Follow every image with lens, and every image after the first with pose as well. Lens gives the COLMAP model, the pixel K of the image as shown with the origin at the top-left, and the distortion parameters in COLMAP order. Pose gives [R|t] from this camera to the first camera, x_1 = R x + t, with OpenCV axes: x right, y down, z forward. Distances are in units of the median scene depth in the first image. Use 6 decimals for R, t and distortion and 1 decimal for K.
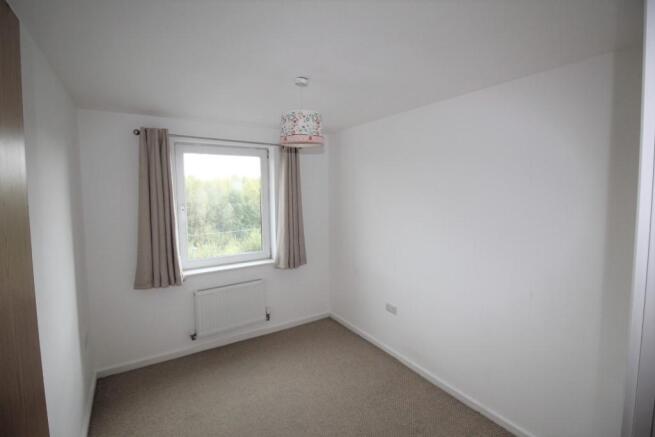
lens RADIAL K [[309.8, 0, 328.6], [0, 309.8, 205.9], [0, 0, 1]] dist [0.000843, -0.009739]
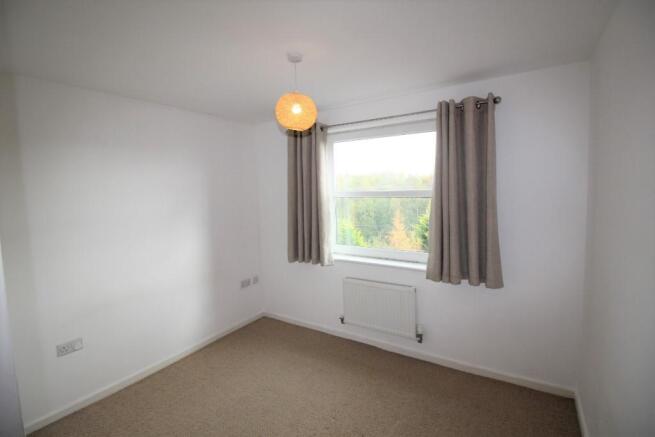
lens RADIAL K [[309.8, 0, 328.6], [0, 309.8, 205.9], [0, 0, 1]] dist [0.000843, -0.009739]
pose [[0.366145, 0.019313, -0.930357, 0.512716], [-0.026918, 0.999586, 0.010156, 0.035142], [0.930168, 0.021325, 0.366514, 0.592663]]
